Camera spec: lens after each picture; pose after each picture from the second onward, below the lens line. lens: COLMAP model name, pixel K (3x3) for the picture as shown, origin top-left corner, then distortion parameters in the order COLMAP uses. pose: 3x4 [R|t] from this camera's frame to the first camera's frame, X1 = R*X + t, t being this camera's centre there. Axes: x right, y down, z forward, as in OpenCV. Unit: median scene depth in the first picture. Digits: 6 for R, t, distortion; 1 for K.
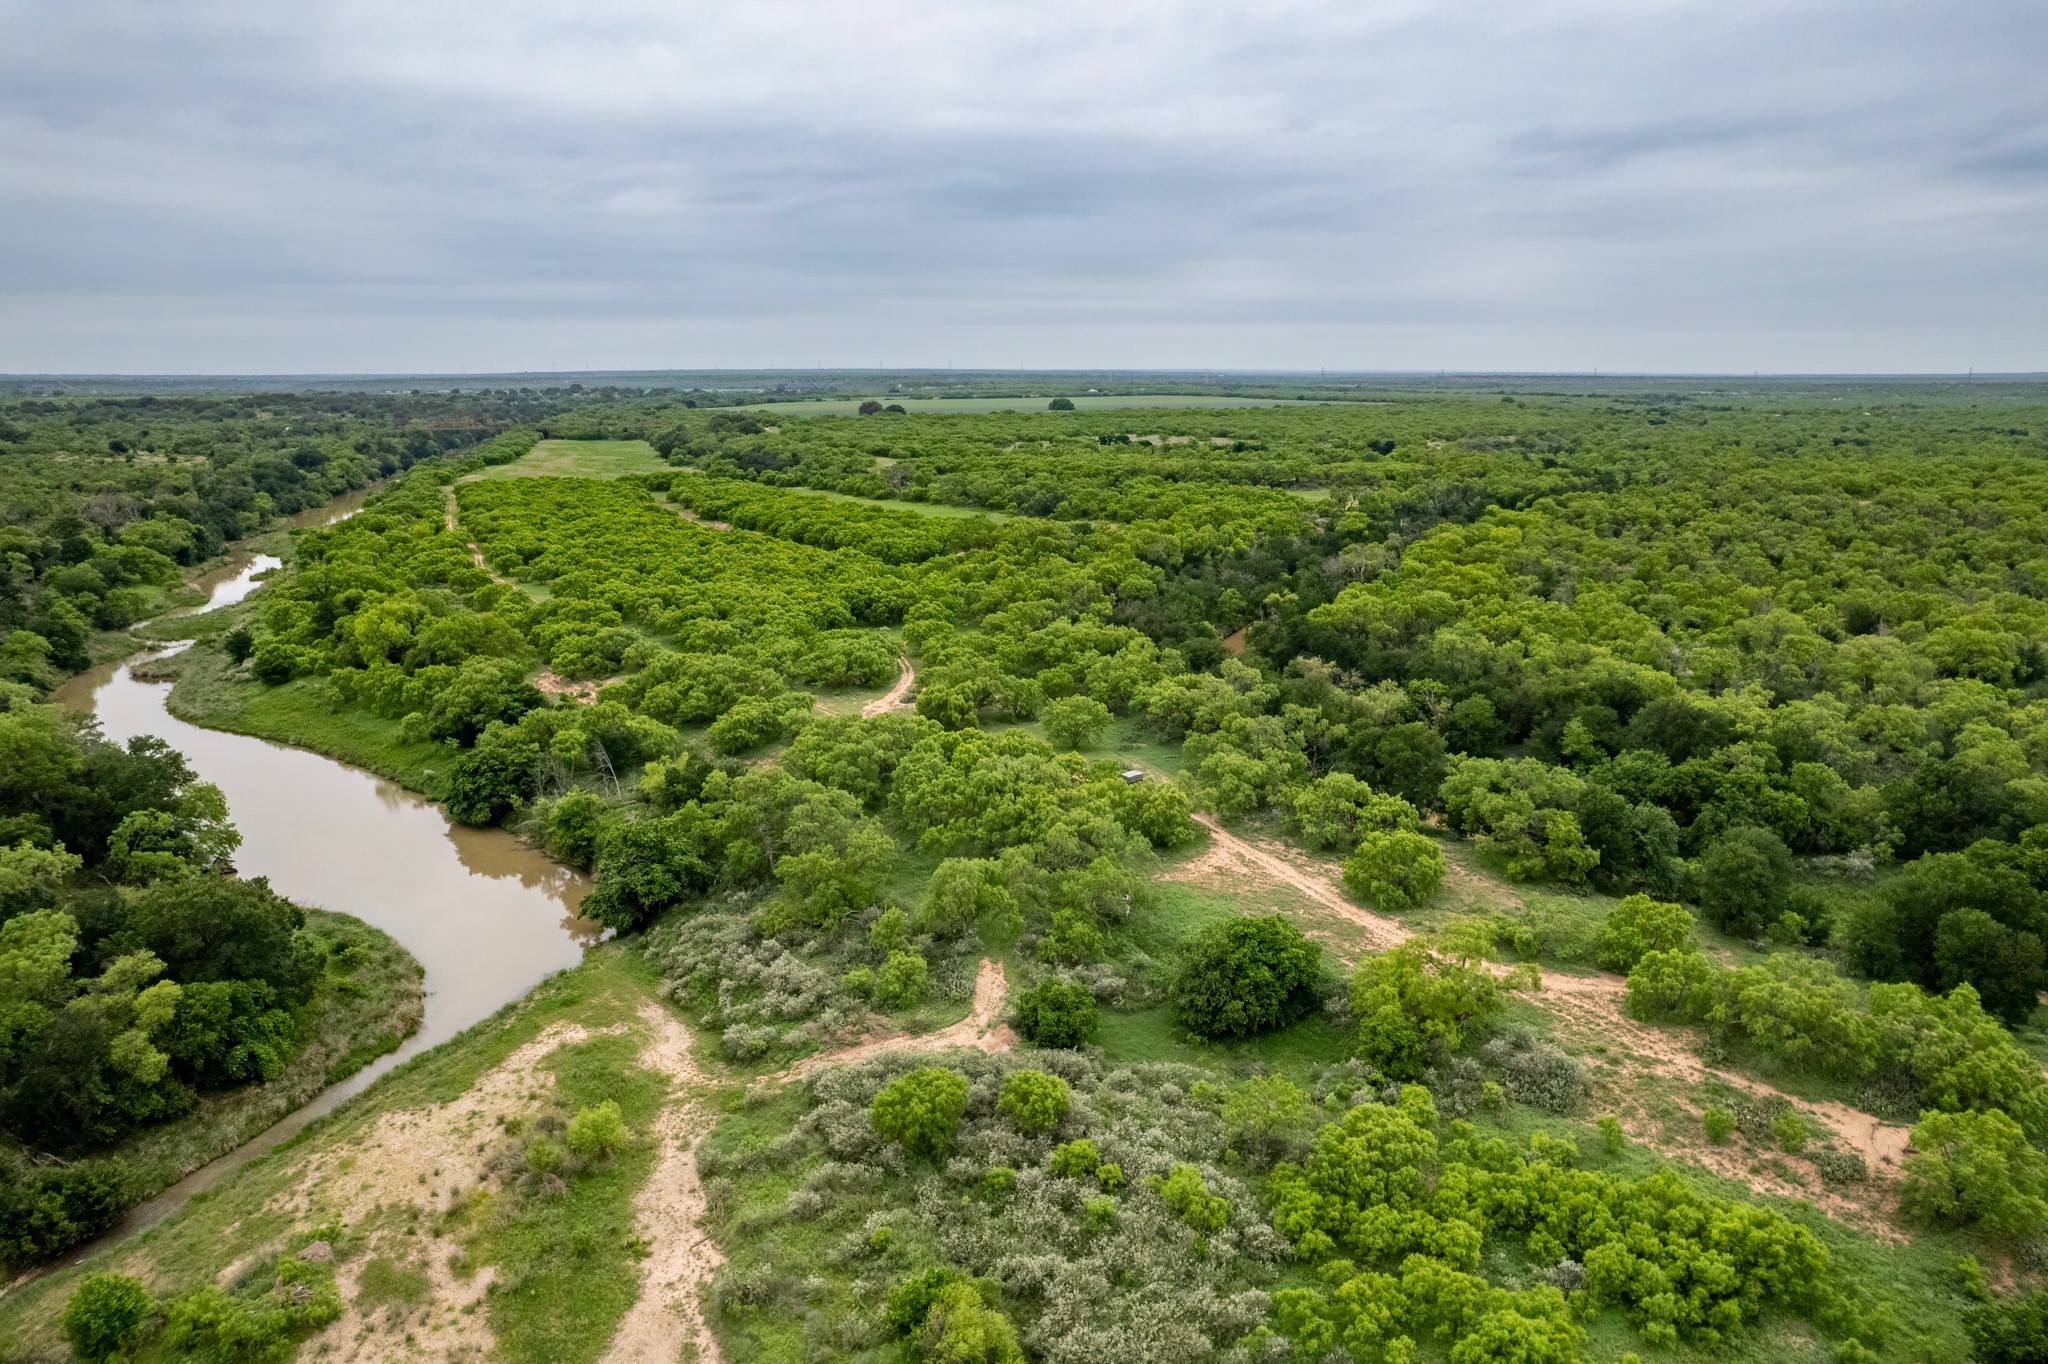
lens RADIAL K [[1311.1, 0, 1024.0], [0, 1311.1, 682.0], [0, 0, 1]] dist [-0.075028, 0.059831]
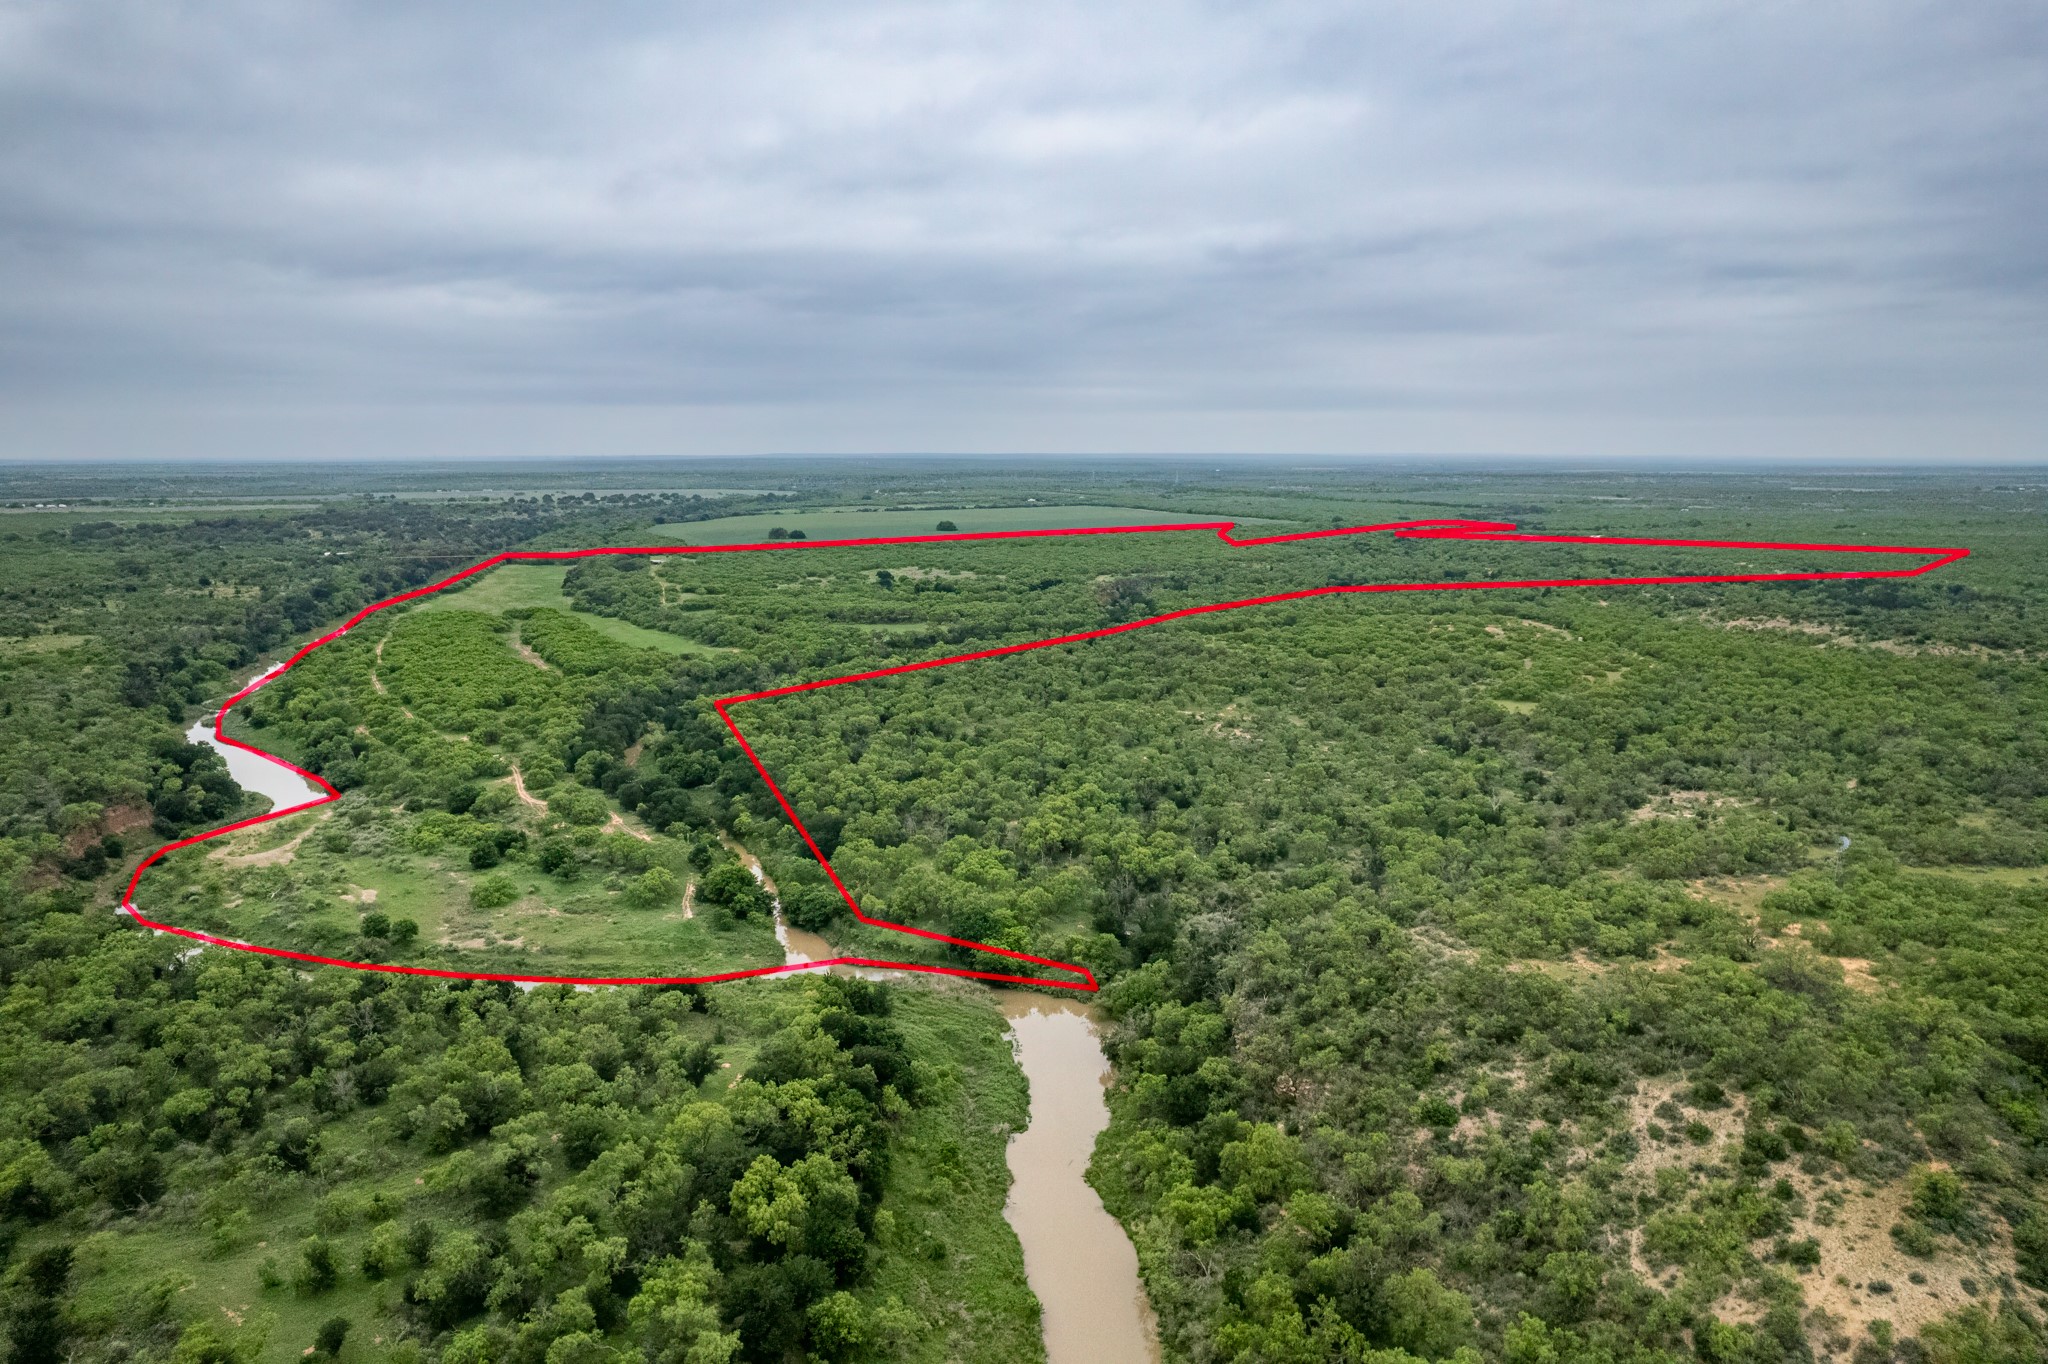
lens RADIAL K [[1311.1, 0, 1024.0], [0, 1311.1, 682.0], [0, 0, 1]] dist [-0.075028, 0.059831]
pose [[0.998913, 0.008060, -0.045906, 2.239362], [-0.010641, 0.998359, -0.056259, 0.083047], [0.045377, 0.056687, 0.997360, -3.132844]]
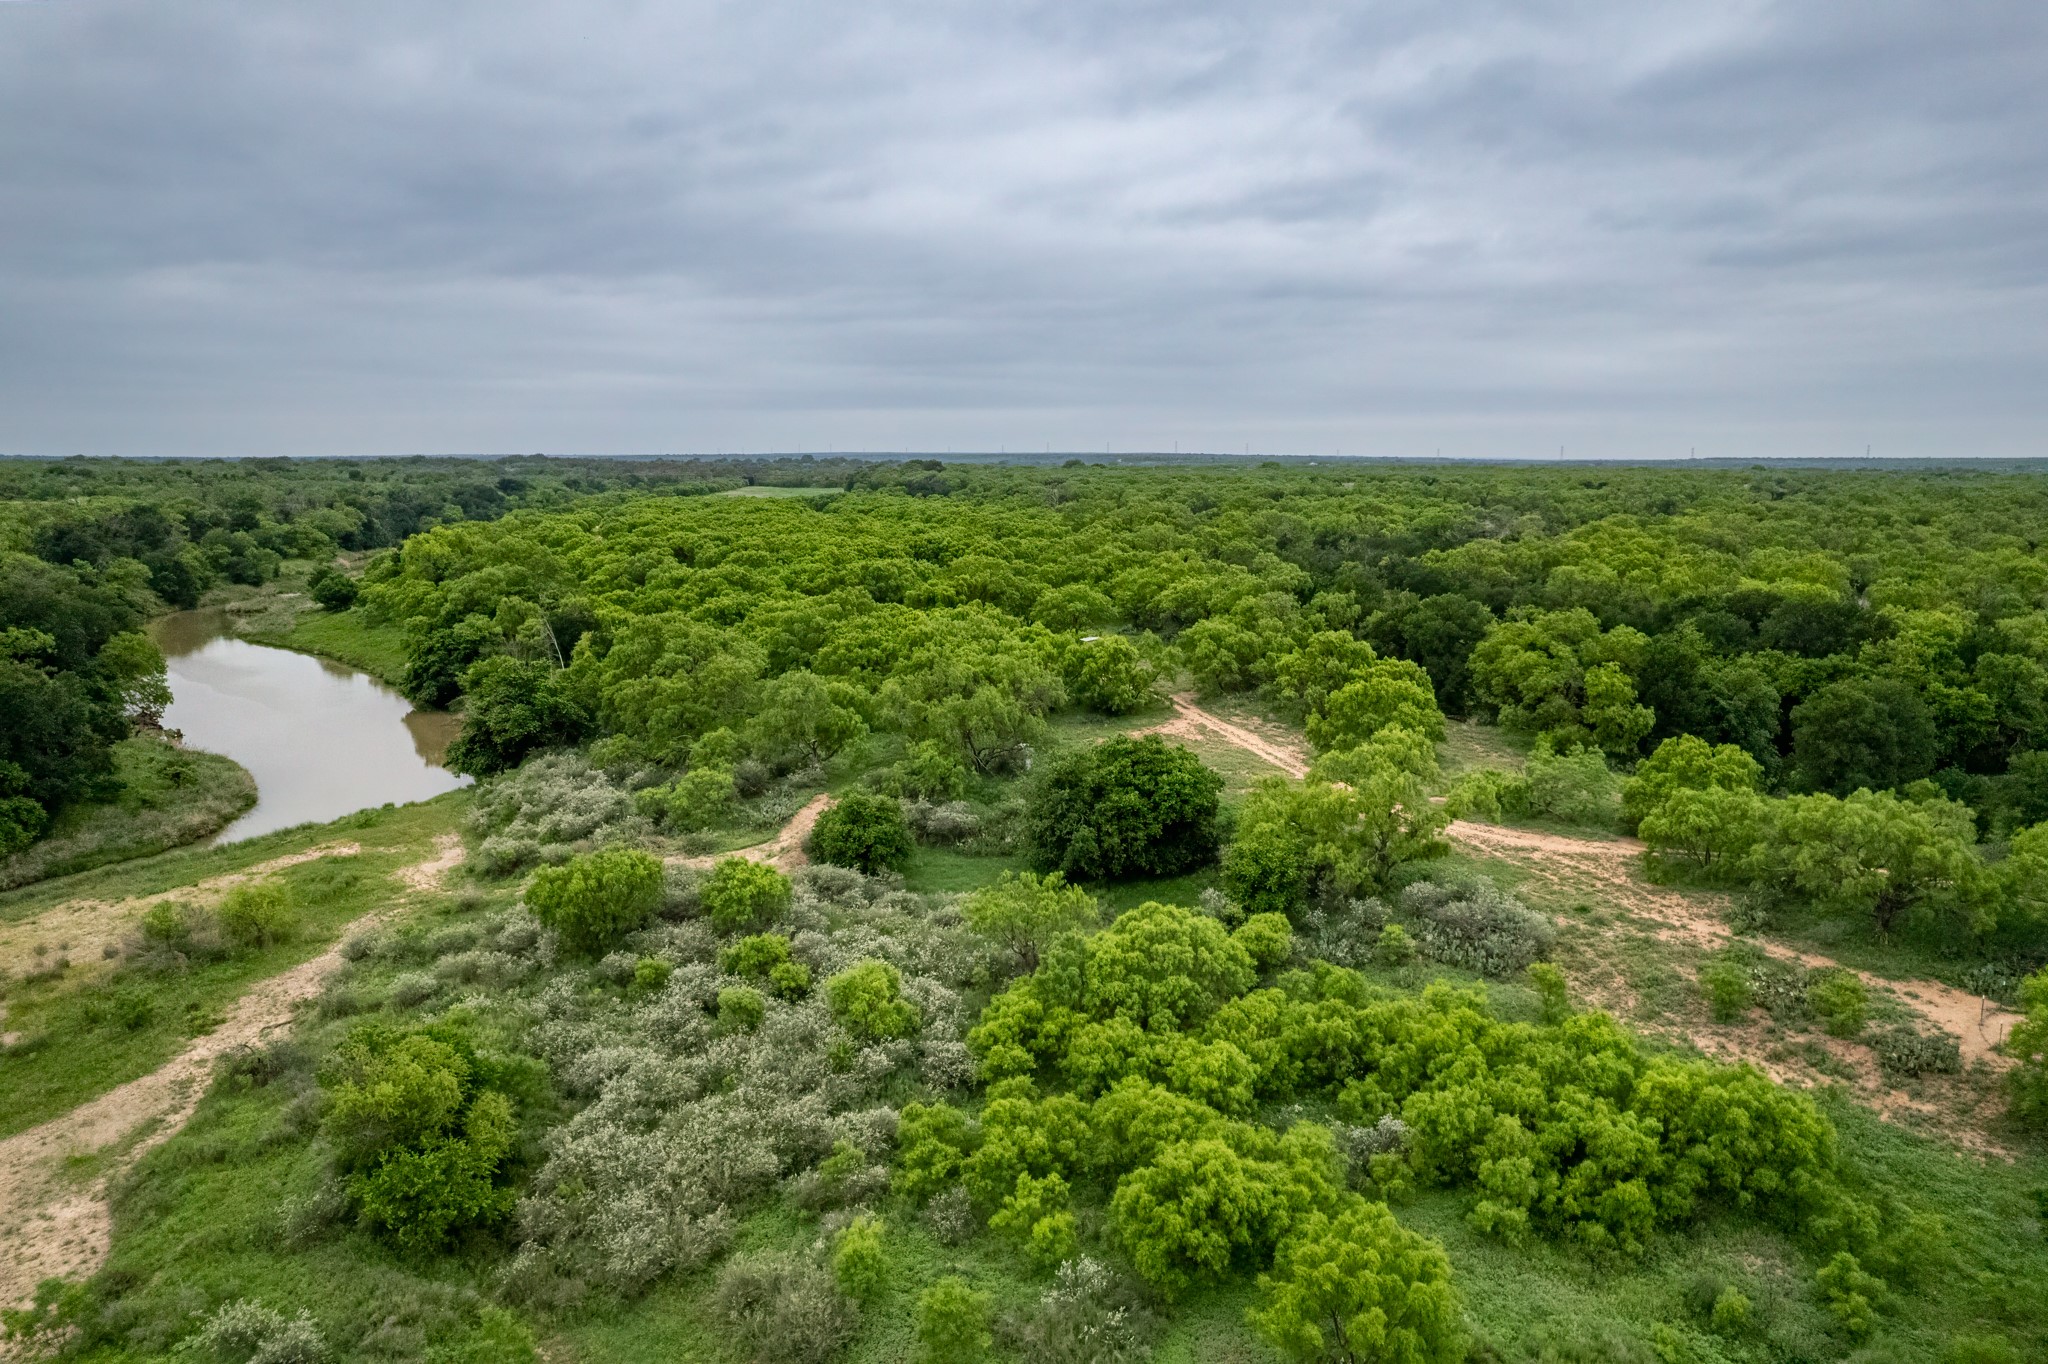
lens RADIAL K [[1311.1, 0, 1024.0], [0, 1311.1, 682.0], [0, 0, 1]] dist [-0.075028, 0.059831]
pose [[0.985001, 0.030833, -0.169770, 0.267985], [-0.041469, 0.997369, -0.059465, 0.218973], [0.167489, 0.065613, 0.983688, 0.259844]]
